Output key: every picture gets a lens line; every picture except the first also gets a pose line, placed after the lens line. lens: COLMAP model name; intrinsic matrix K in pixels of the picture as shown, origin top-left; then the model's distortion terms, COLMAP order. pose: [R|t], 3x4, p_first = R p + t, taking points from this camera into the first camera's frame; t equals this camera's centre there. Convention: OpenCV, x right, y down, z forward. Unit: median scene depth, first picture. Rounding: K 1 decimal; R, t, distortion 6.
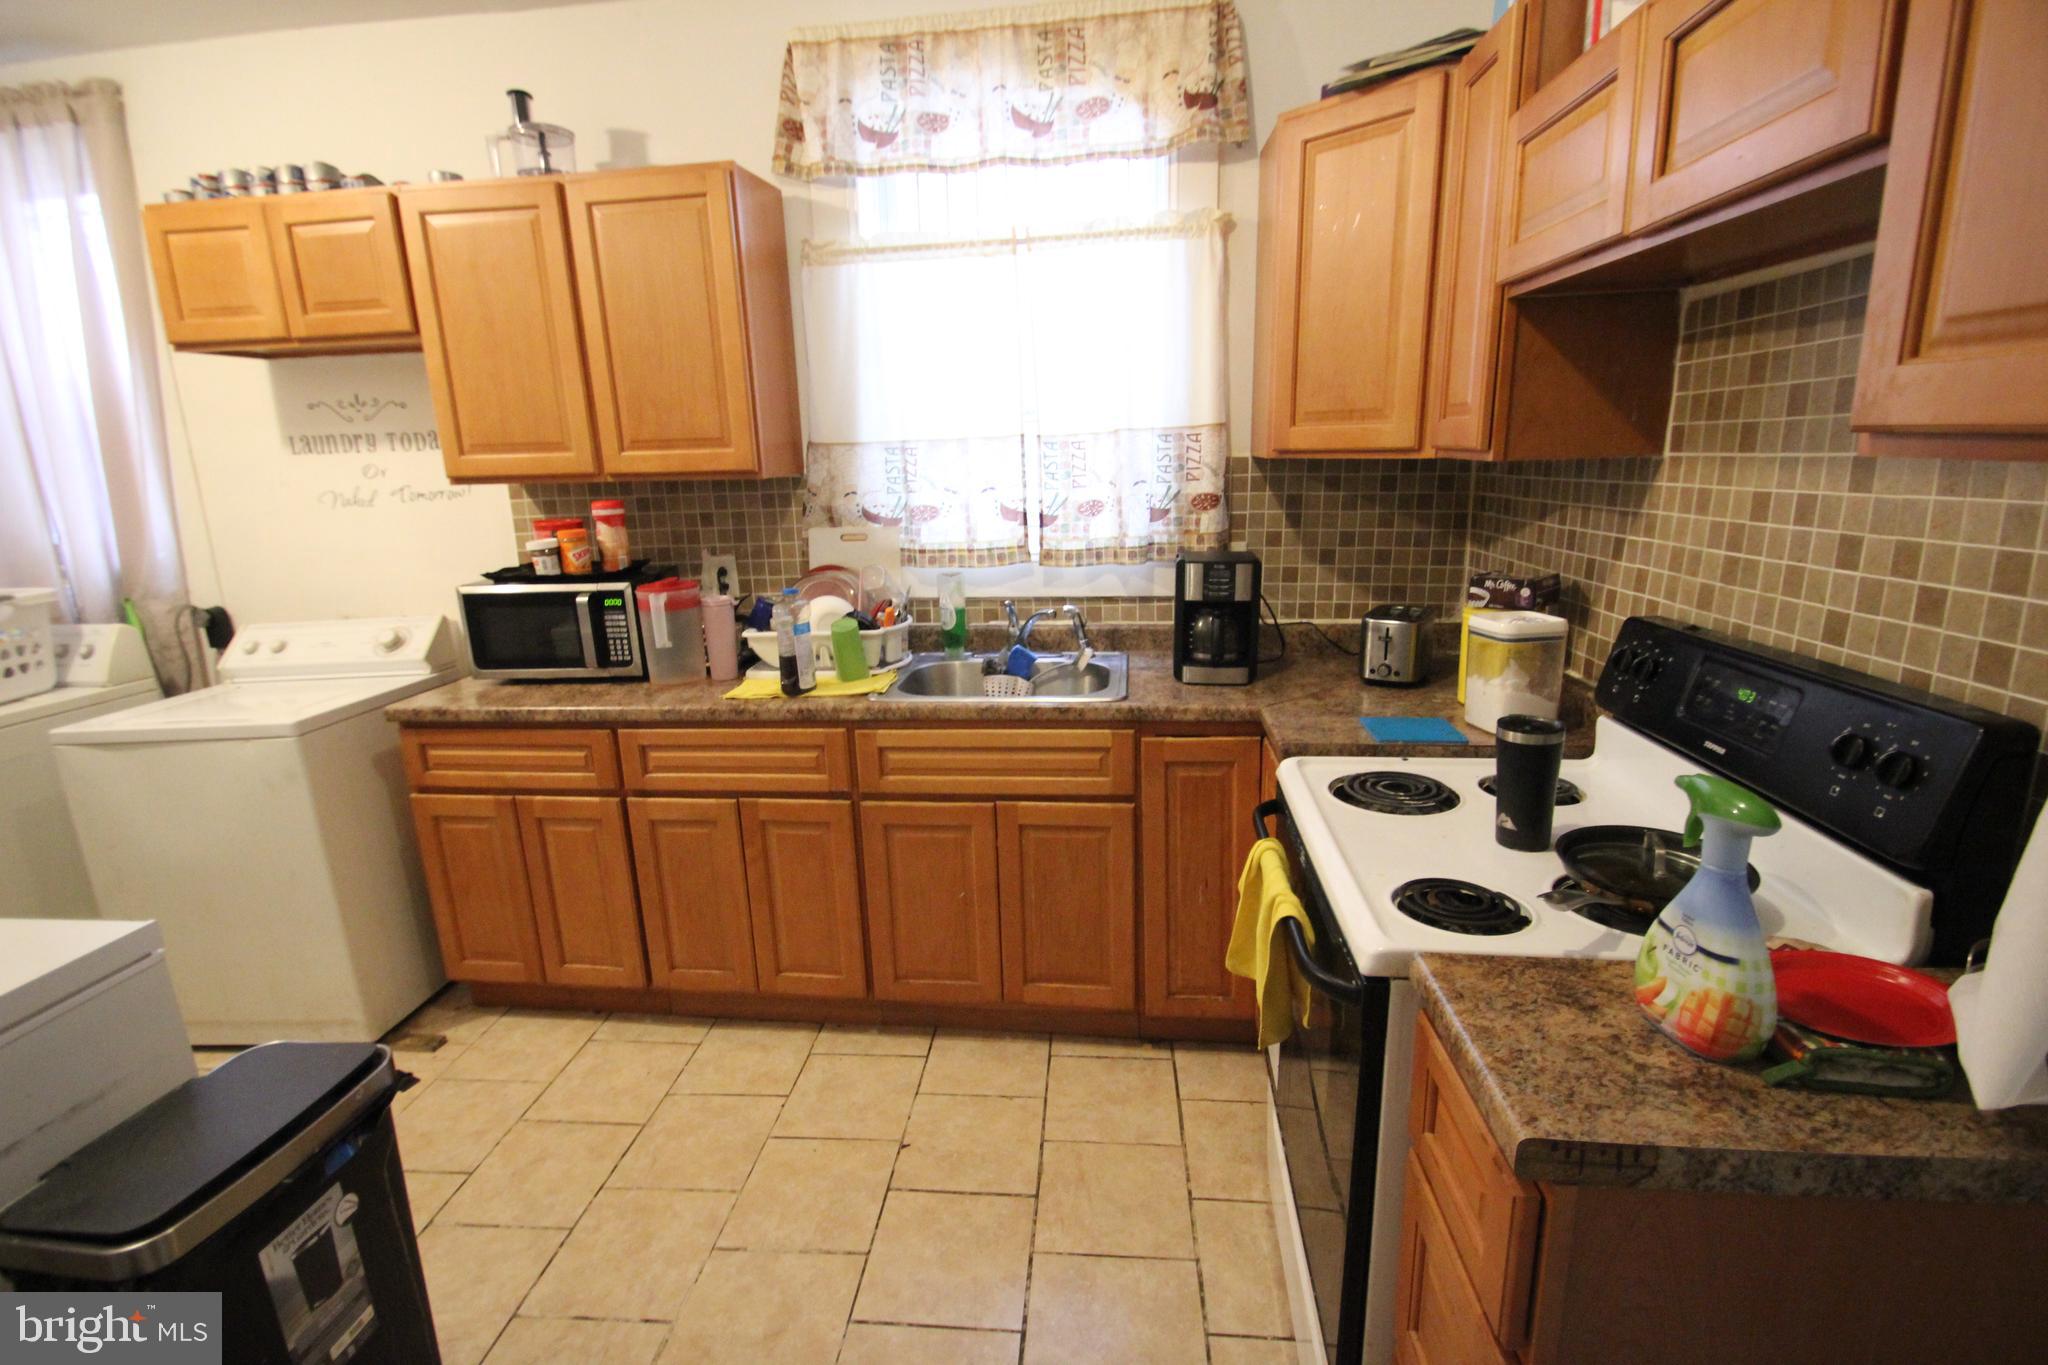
lens RADIAL K [[955.4, 0, 1026.6], [0, 955.4, 681.4], [0, 0, 1]] dist [-0.014995, -0.000969]
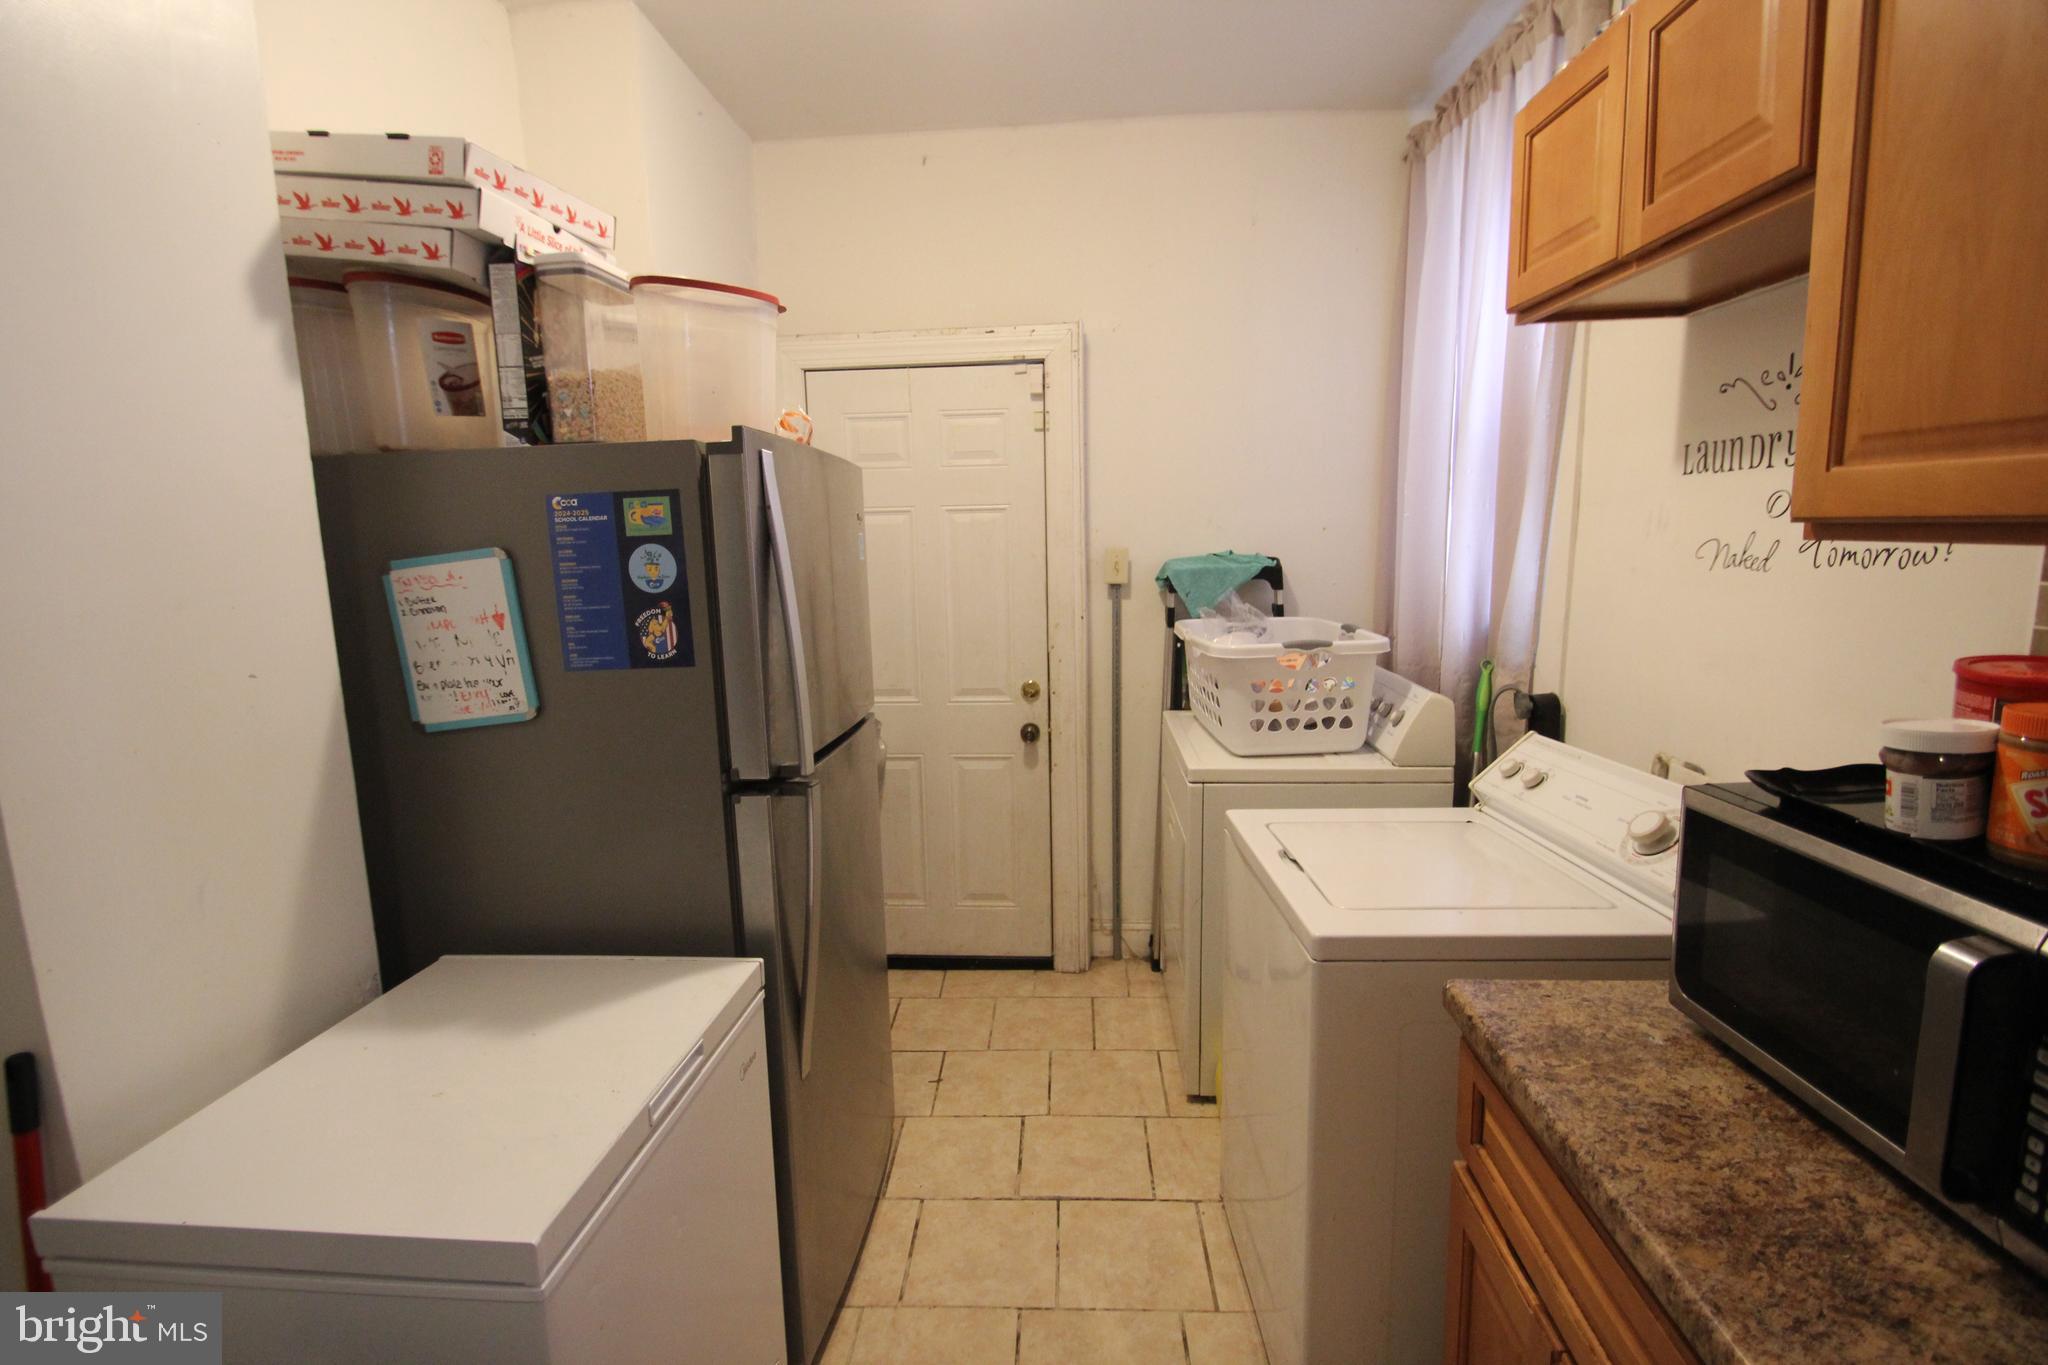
lens RADIAL K [[955.4, 0, 1021.6], [0, 955.4, 694.6], [0, 0, 1]] dist [-0.014995, -0.000969]
pose [[0.031840, 0.195514, -0.980184, -0.201046], [-0.214965, 0.959071, 0.184319, -0.141120], [0.976103, 0.204837, 0.072565, 0.638886]]
